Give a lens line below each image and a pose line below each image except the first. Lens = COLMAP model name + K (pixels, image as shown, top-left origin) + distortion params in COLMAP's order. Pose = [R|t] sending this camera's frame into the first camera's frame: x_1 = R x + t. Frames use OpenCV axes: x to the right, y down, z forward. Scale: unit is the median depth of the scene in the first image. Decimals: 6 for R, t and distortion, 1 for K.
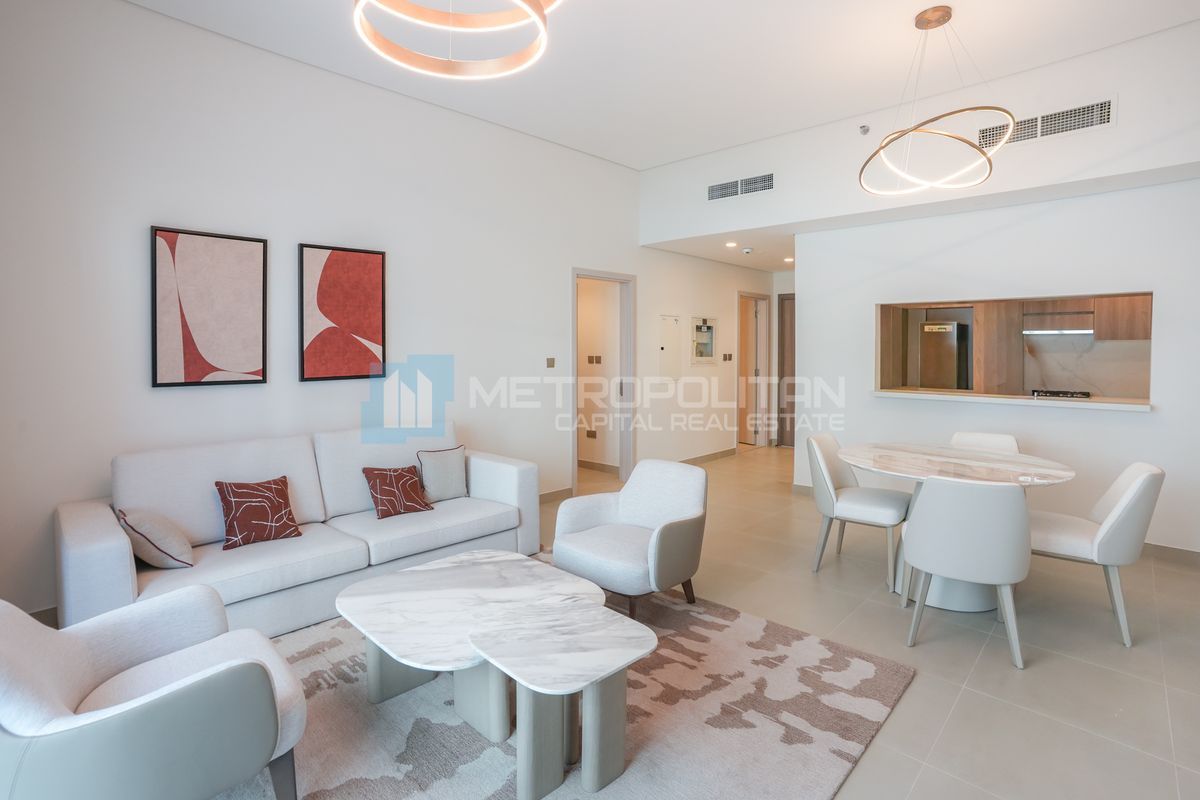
lens RADIAL K [[587.5, 0, 598.5], [0, 587.5, 384.1], [0, 0, 1]] dist [-0.104830, 0.072370]
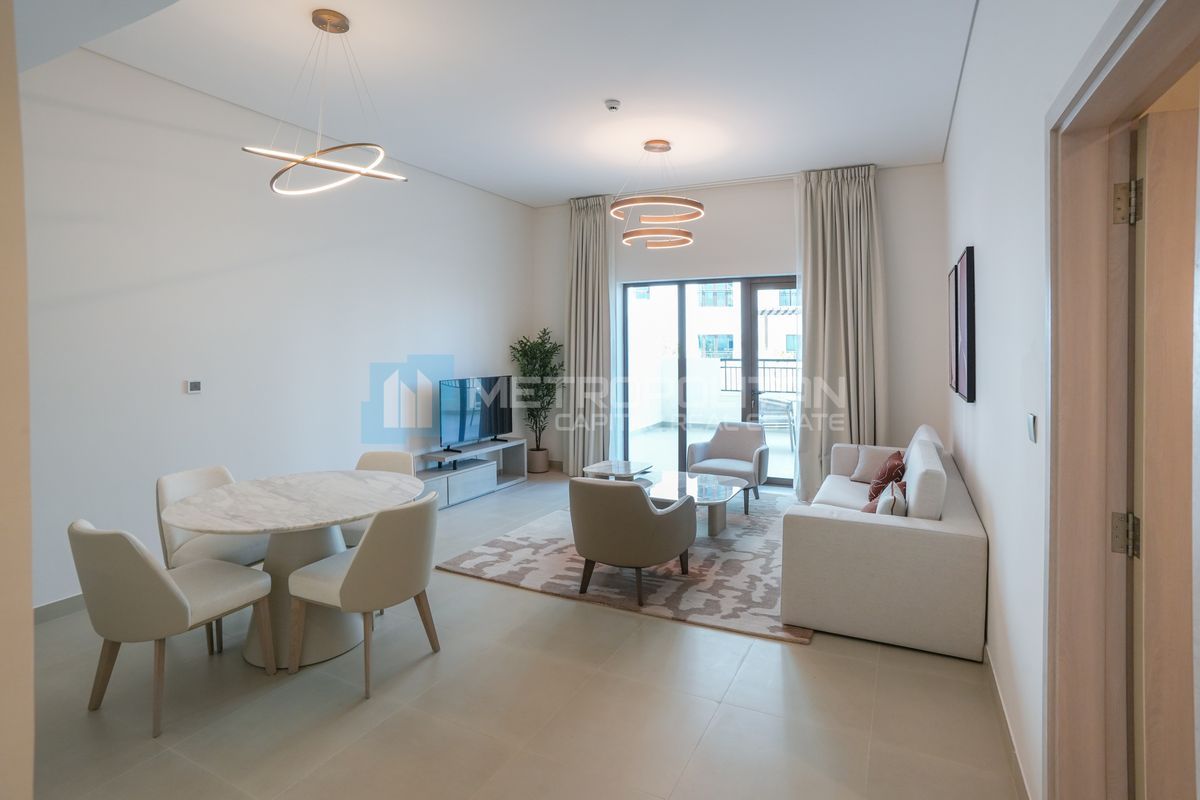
lens RADIAL K [[587.5, 0, 598.5], [0, 587.5, 384.1], [0, 0, 1]] dist [-0.104830, 0.072370]
pose [[-0.964634, 0.023591, -0.262536, 0.358176], [-0.010655, 0.991684, 0.128257, -0.139385], [0.263378, 0.126518, -0.956360, 1.743726]]
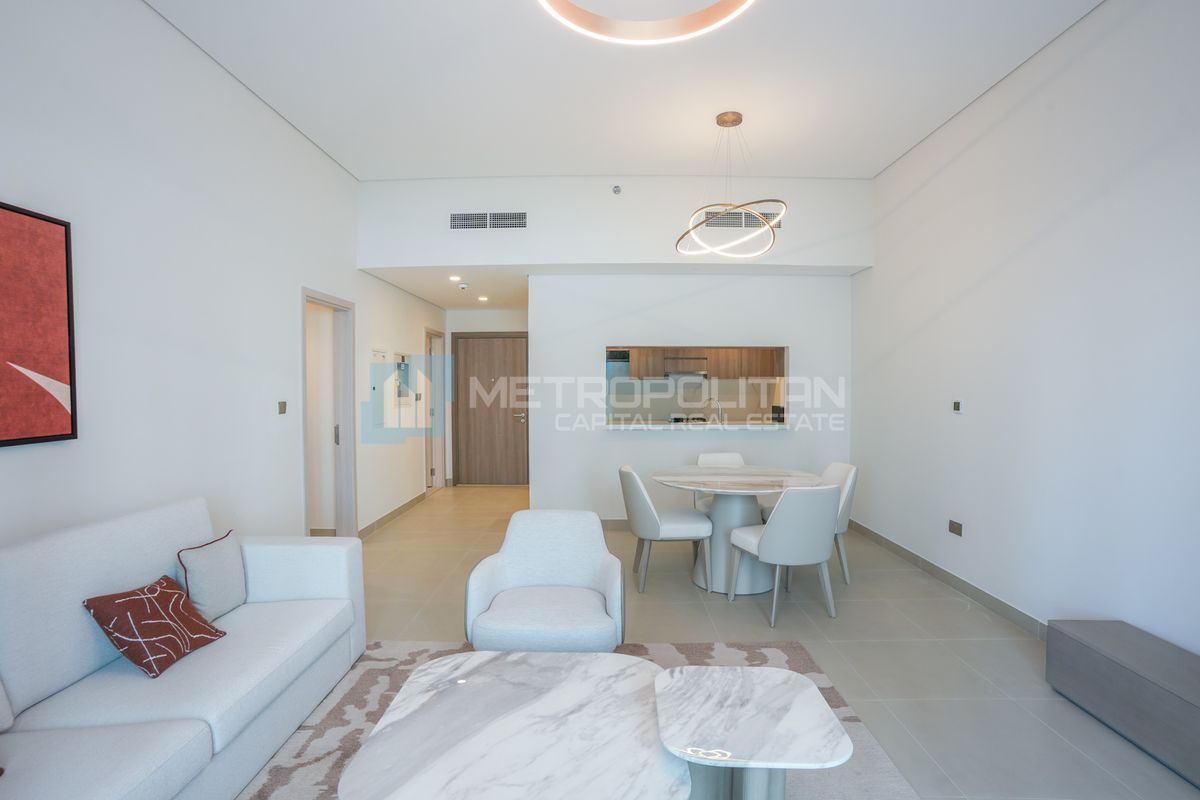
lens RADIAL K [[579.4, 0, 600.9], [0, 579.4, 416.3], [0, 0, 1]] dist [-0.099784, 0.055823]
pose [[0.729374, -0.038667, 0.683022, -0.394394], [0.046941, 0.998877, 0.006421, -0.013649], [-0.682503, 0.027378, 0.730370, 0.248918]]
